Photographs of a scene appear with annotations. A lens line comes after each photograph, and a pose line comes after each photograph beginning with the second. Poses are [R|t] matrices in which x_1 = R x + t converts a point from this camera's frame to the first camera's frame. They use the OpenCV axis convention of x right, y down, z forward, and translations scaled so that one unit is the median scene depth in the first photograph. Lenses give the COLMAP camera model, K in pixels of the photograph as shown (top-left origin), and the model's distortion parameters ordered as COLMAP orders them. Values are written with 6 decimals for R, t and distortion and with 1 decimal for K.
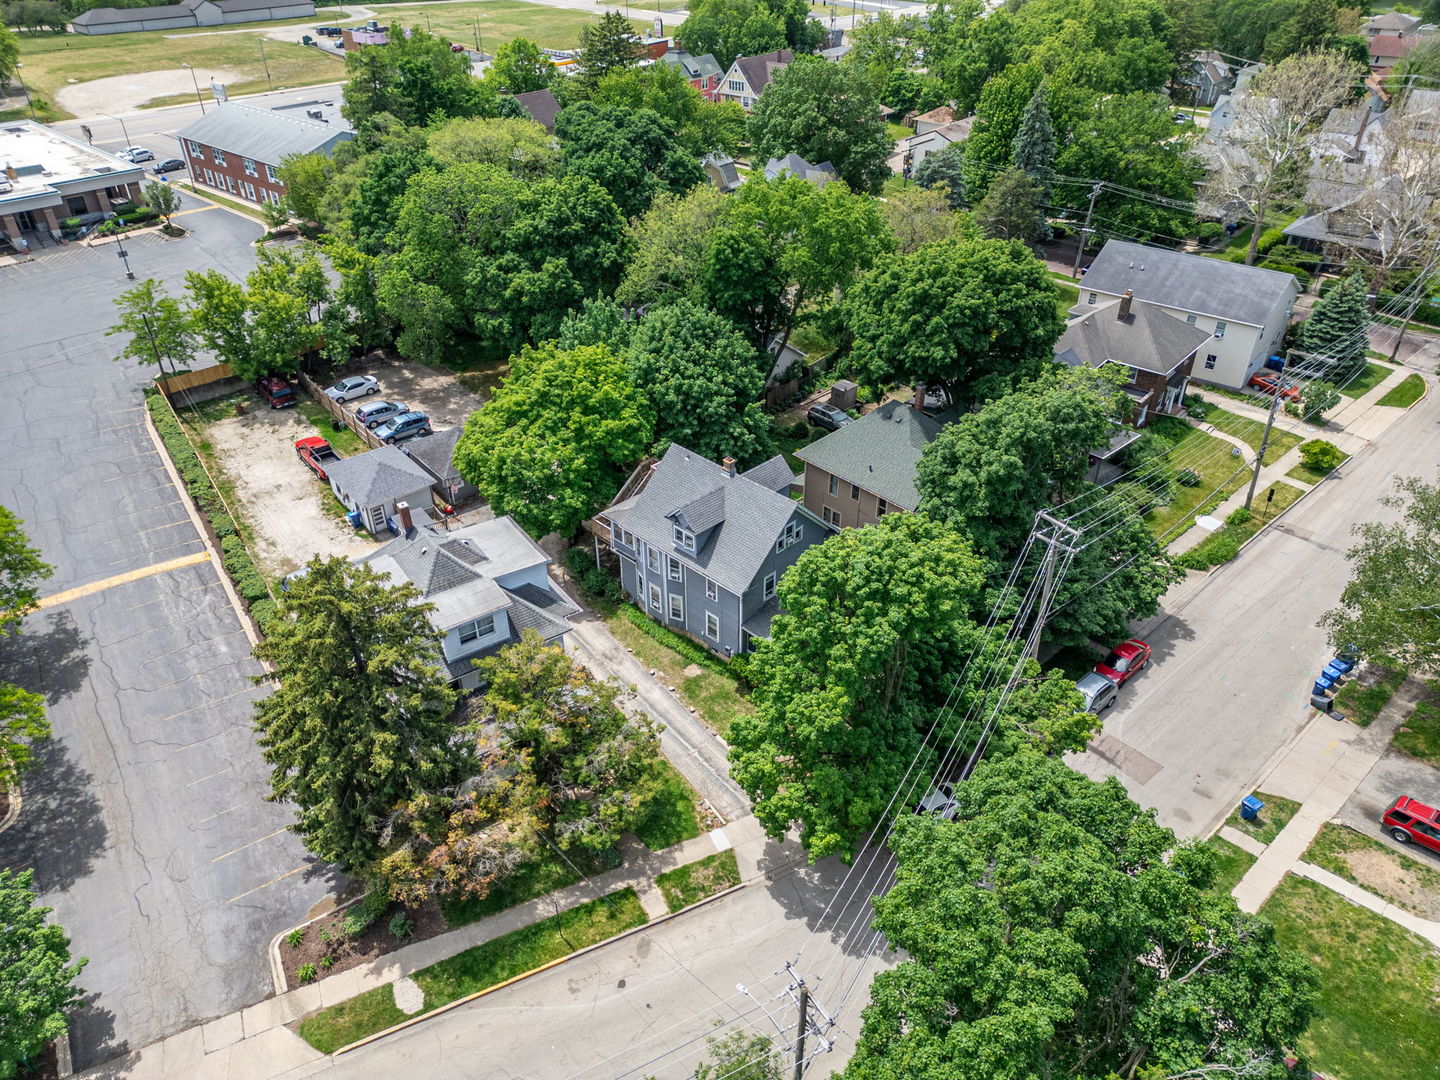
lens RADIAL K [[1021.9, 0, 720.4], [0, 1021.9, 537.2], [0, 0, 1]] dist [0.042338, -0.025073]
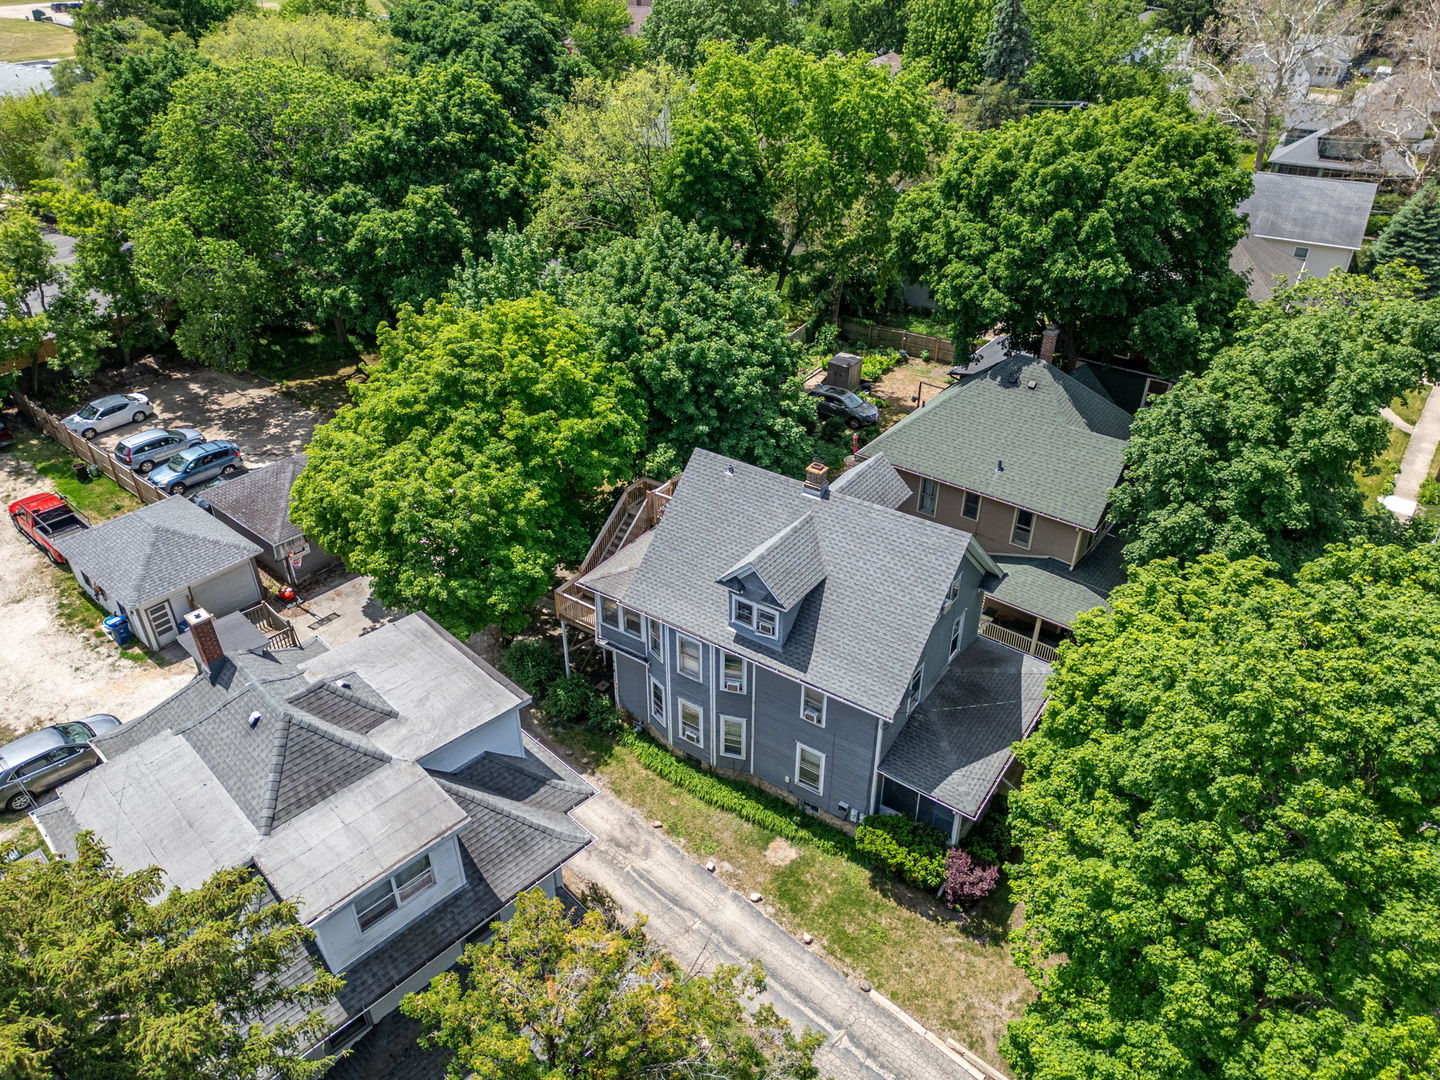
lens RADIAL K [[1021.9, 0, 715.5], [0, 1021.9, 533.6], [0, 0, 1]] dist [0.042338, -0.025073]
pose [[0.984270, -0.091460, 0.151153, -0.119733], [0.094681, 0.995406, -0.014233, -0.033949], [-0.149157, 0.028320, 0.988408, 0.413957]]
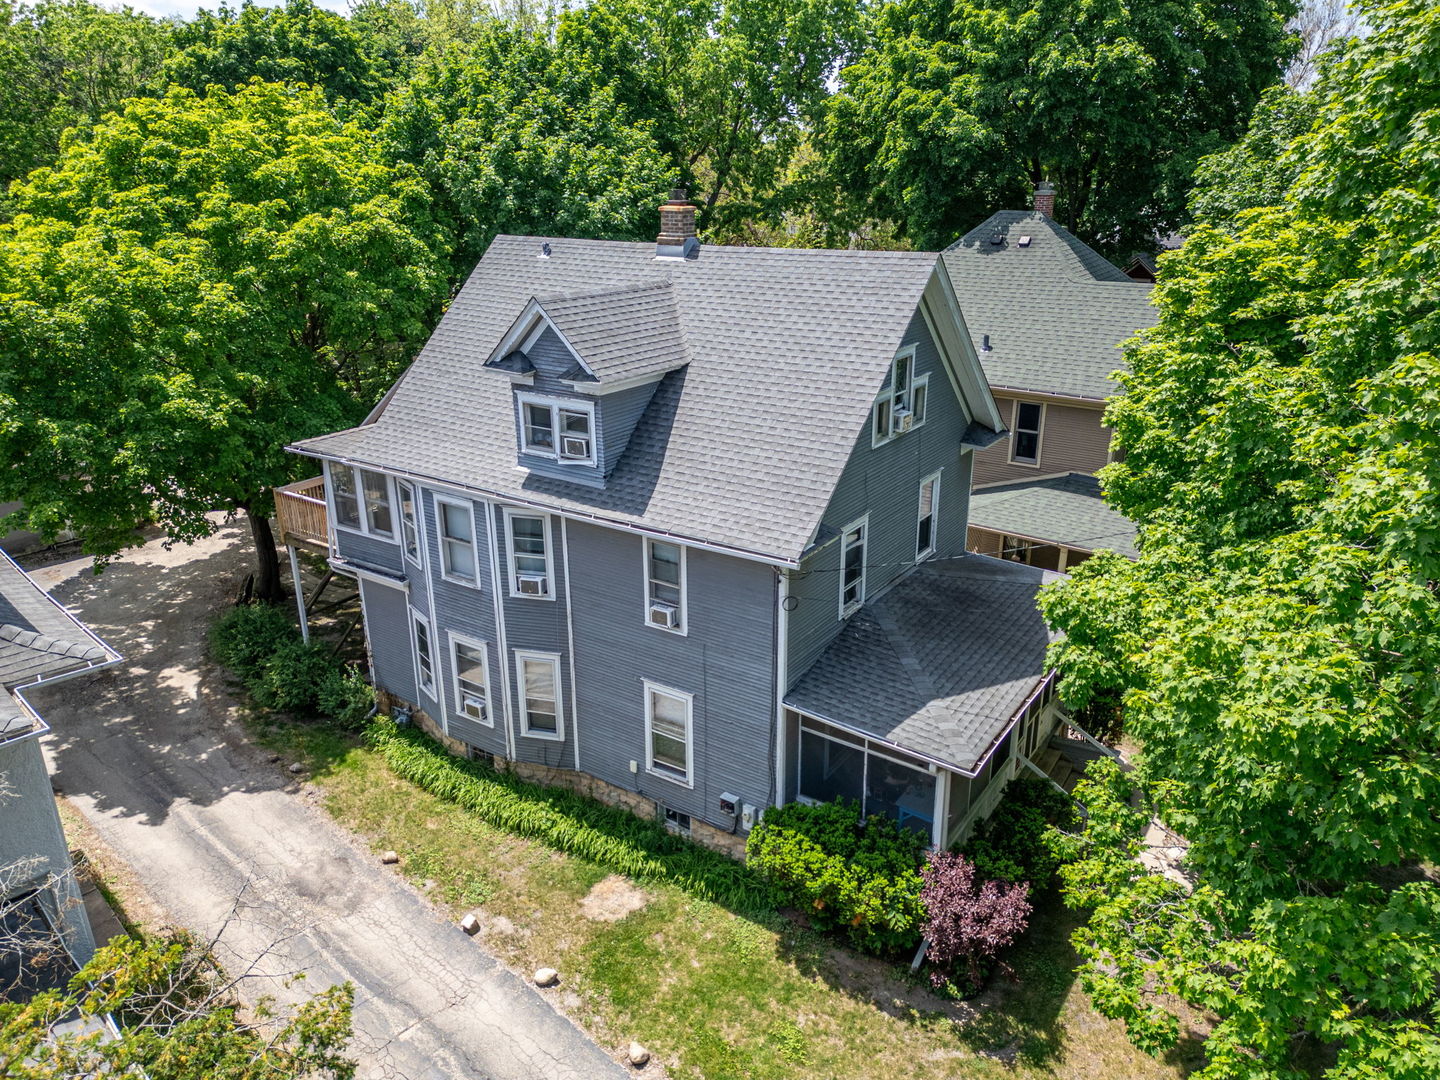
lens RADIAL K [[1021.9, 0, 725.7], [0, 1021.9, 532.2], [0, 0, 1]] dist [0.042338, -0.025073]
pose [[0.980913, -0.062841, 0.184011, -0.039352], [0.104676, 0.968167, -0.227367, 0.091256], [-0.163865, 0.242289, 0.956266, 0.635019]]
